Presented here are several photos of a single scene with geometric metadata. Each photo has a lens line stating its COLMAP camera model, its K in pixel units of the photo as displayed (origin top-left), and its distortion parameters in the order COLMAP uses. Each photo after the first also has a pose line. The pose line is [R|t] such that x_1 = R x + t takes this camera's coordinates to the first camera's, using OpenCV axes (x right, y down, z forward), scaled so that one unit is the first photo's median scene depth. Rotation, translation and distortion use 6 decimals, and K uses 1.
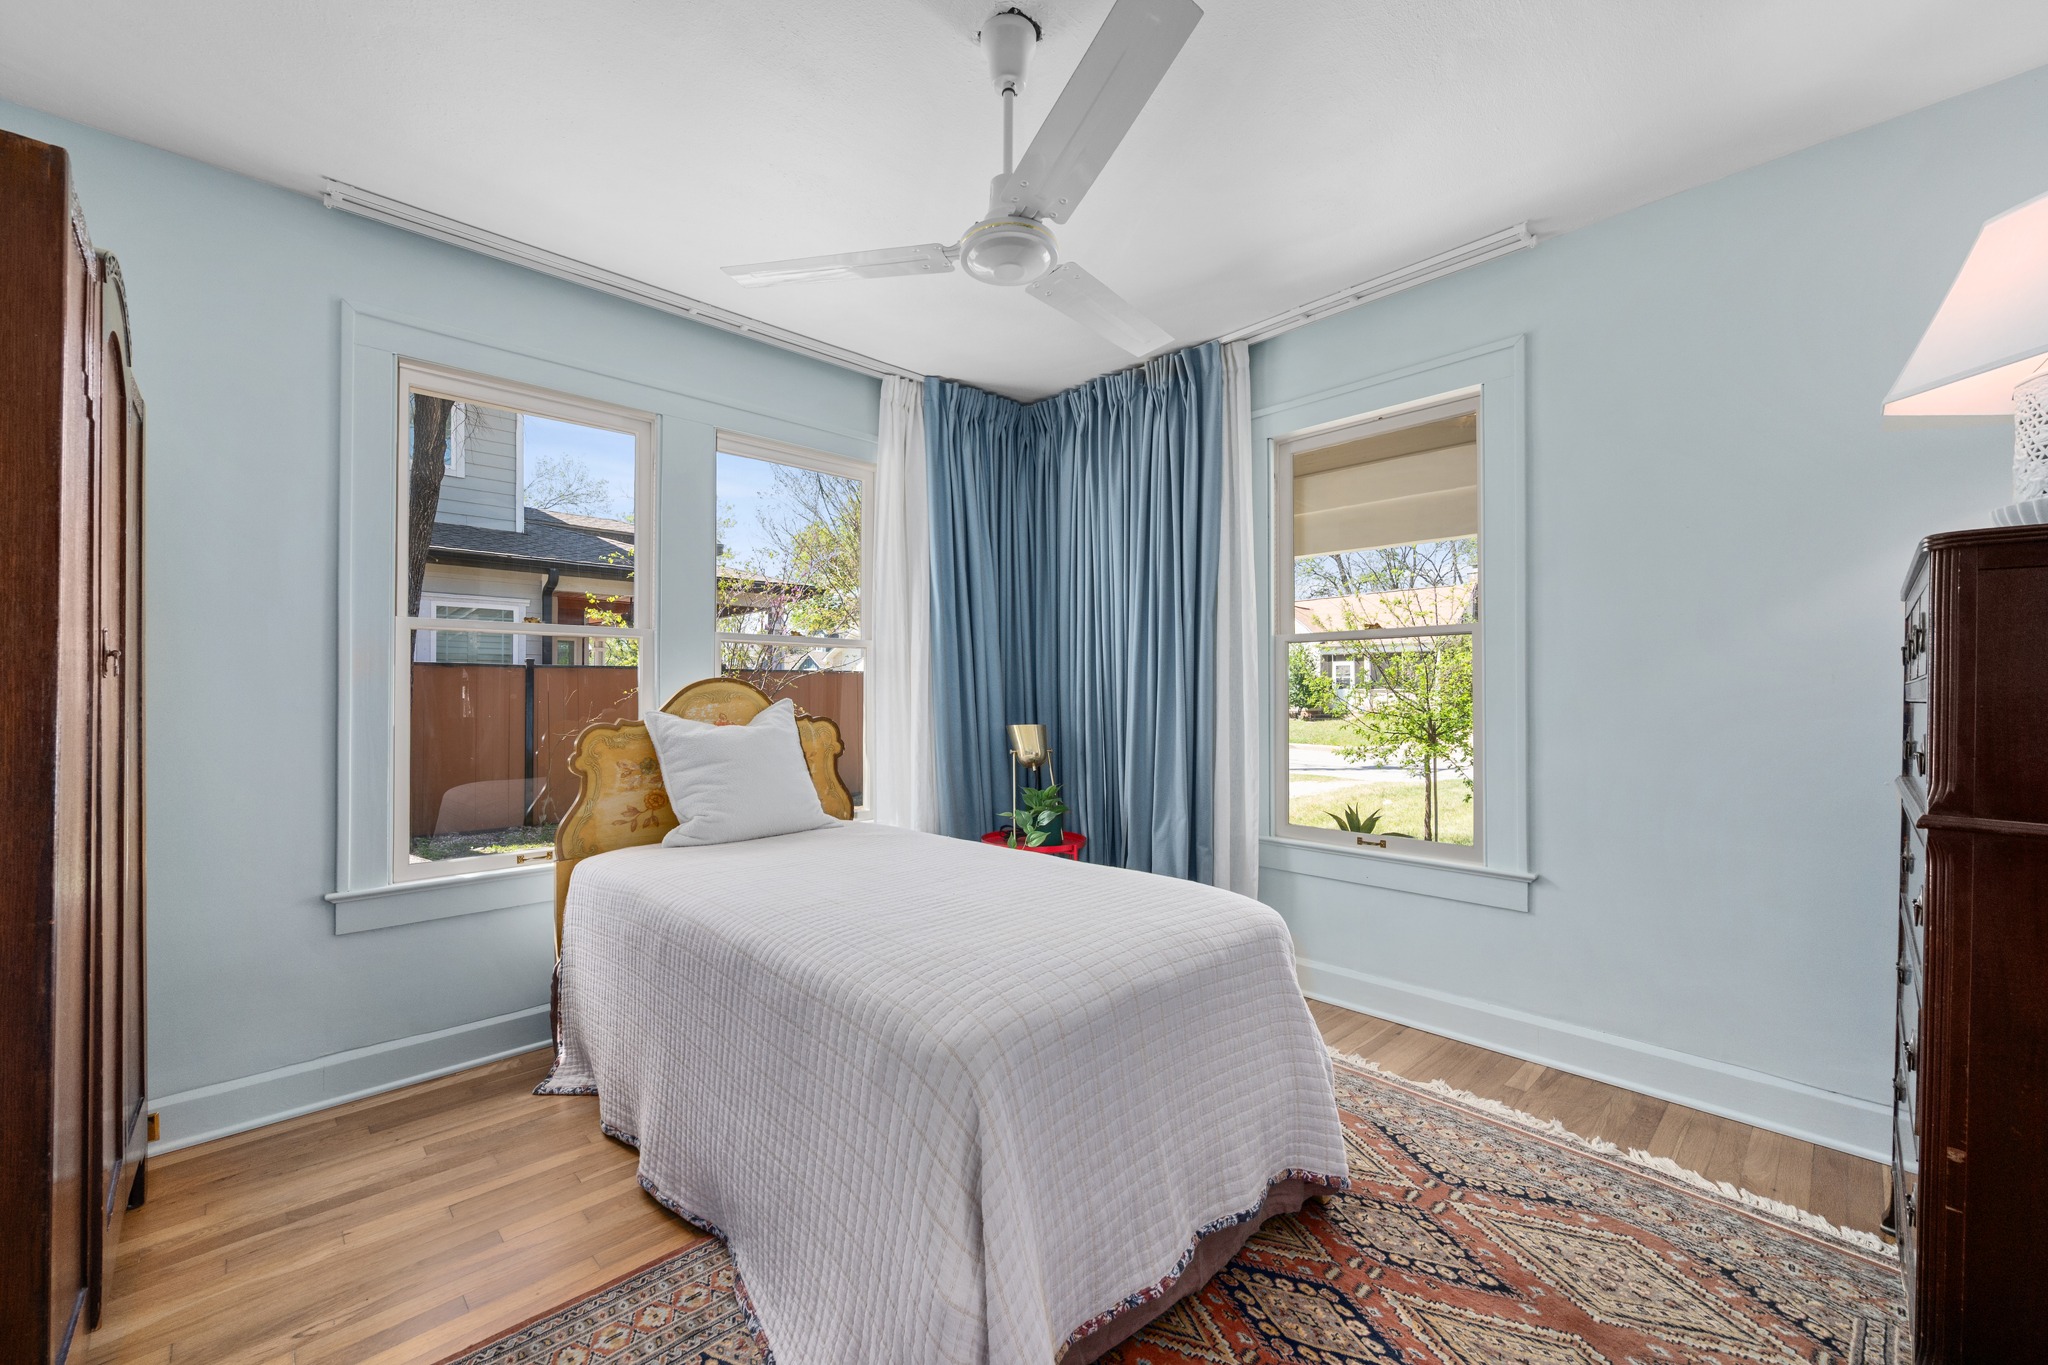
lens RADIAL K [[796.5, 0, 1007.5], [0, 796.5, 690.7], [0, 0, 1]] dist [-0.000601, -0.000015]
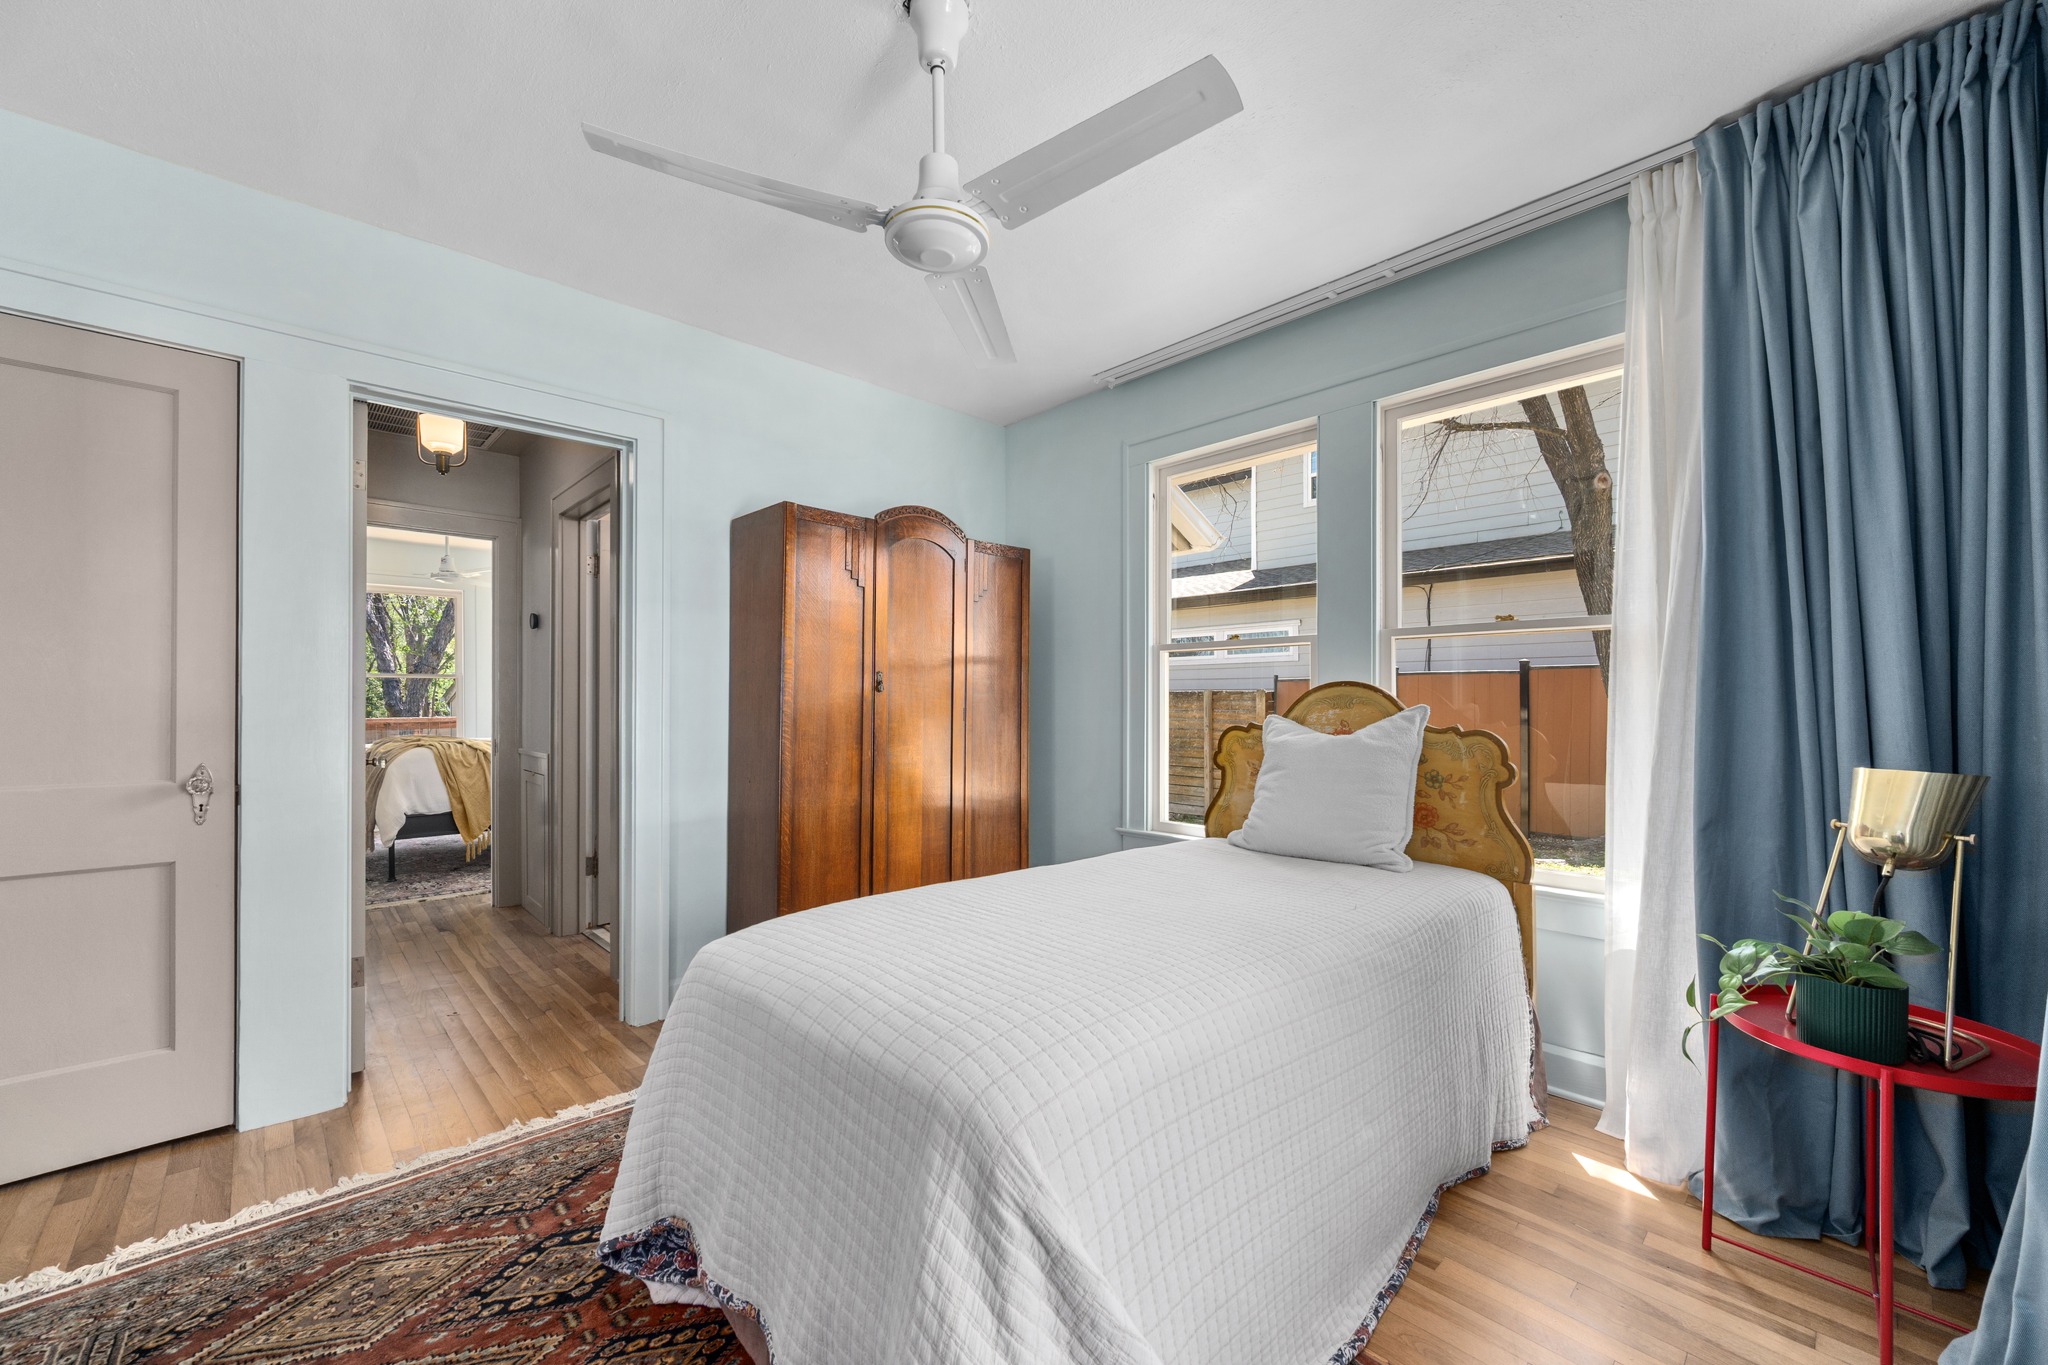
lens RADIAL K [[796.5, 0, 1007.9], [0, 796.5, 694.1], [0, 0, 1]] dist [-0.000601, -0.000015]
pose [[0.004949, -0.007387, -0.999960, 0.552503], [0.005269, 0.999959, -0.007360, 0.003331], [0.999974, -0.005233, 0.004988, 0.610882]]
